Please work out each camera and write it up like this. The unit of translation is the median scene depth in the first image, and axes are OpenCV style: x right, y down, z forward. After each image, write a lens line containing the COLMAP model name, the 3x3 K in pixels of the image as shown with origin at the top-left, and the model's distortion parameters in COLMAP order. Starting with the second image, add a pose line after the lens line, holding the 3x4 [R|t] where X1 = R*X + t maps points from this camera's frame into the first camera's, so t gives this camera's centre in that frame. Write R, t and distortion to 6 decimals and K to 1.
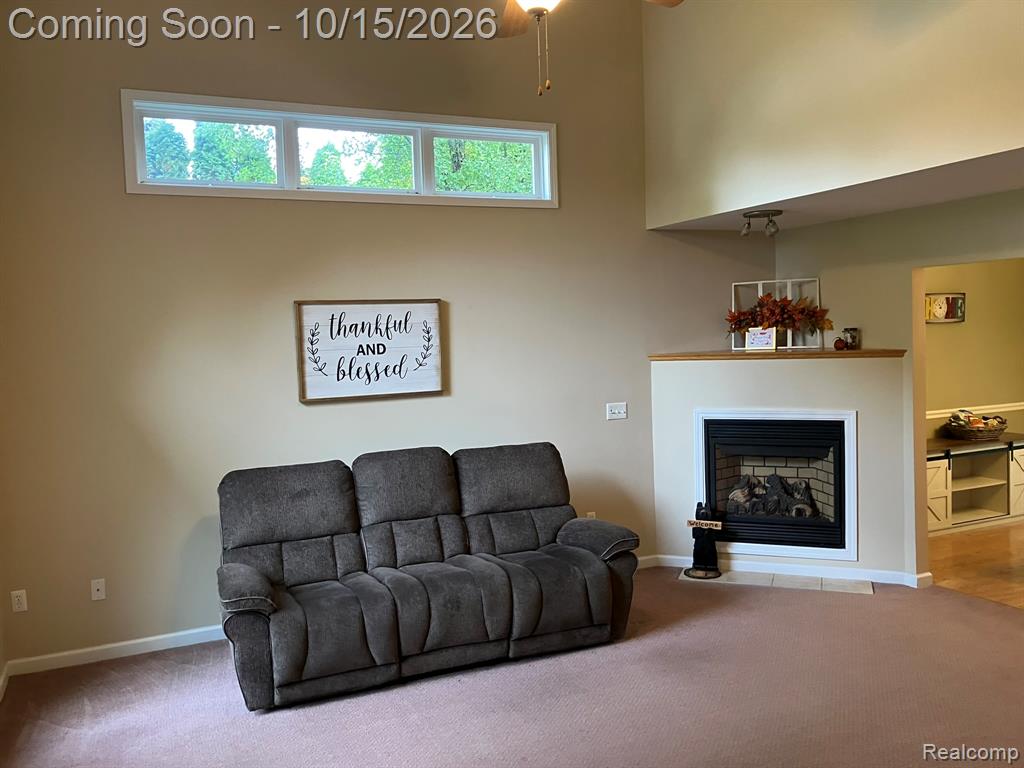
lens RADIAL K [[839.7, 0, 512.7], [0, 839.7, 378.4], [0, 0, 1]] dist [0.013615, -0.001919]
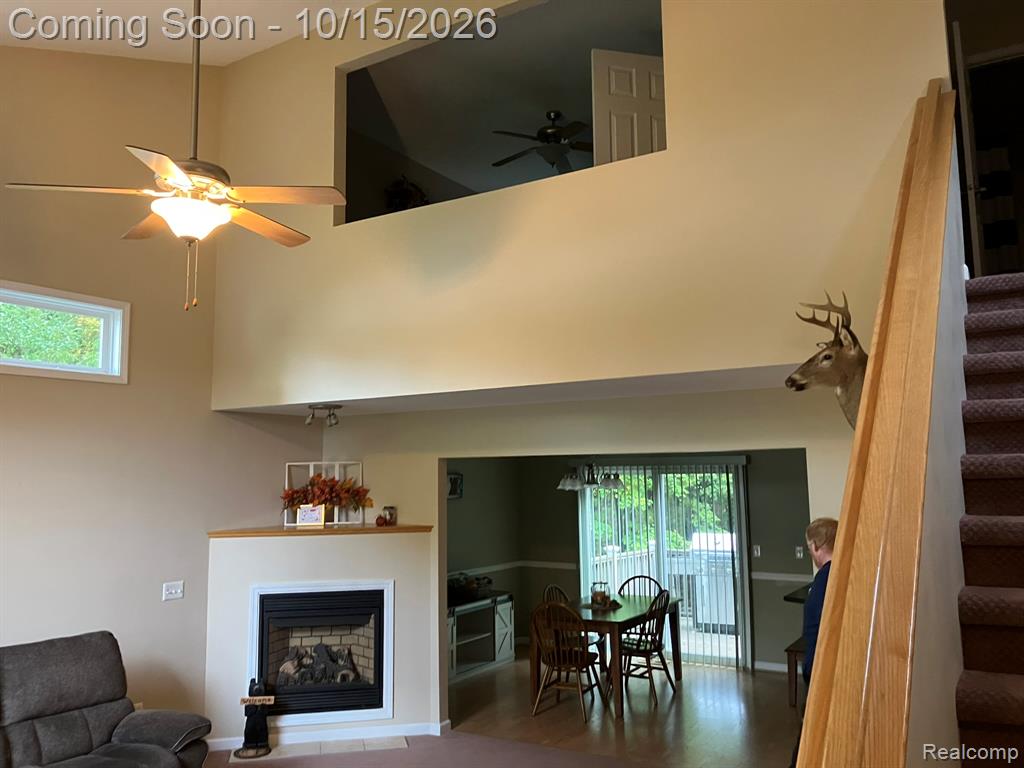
lens RADIAL K [[839.7, 0, 512.7], [0, 839.7, 378.4], [0, 0, 1]] dist [0.013615, -0.001919]
pose [[0.826597, 0.089914, 0.555566, -0.117952], [0.013173, 0.983794, -0.178818, -0.024453], [-0.562640, 0.155128, 0.812017, -0.066860]]
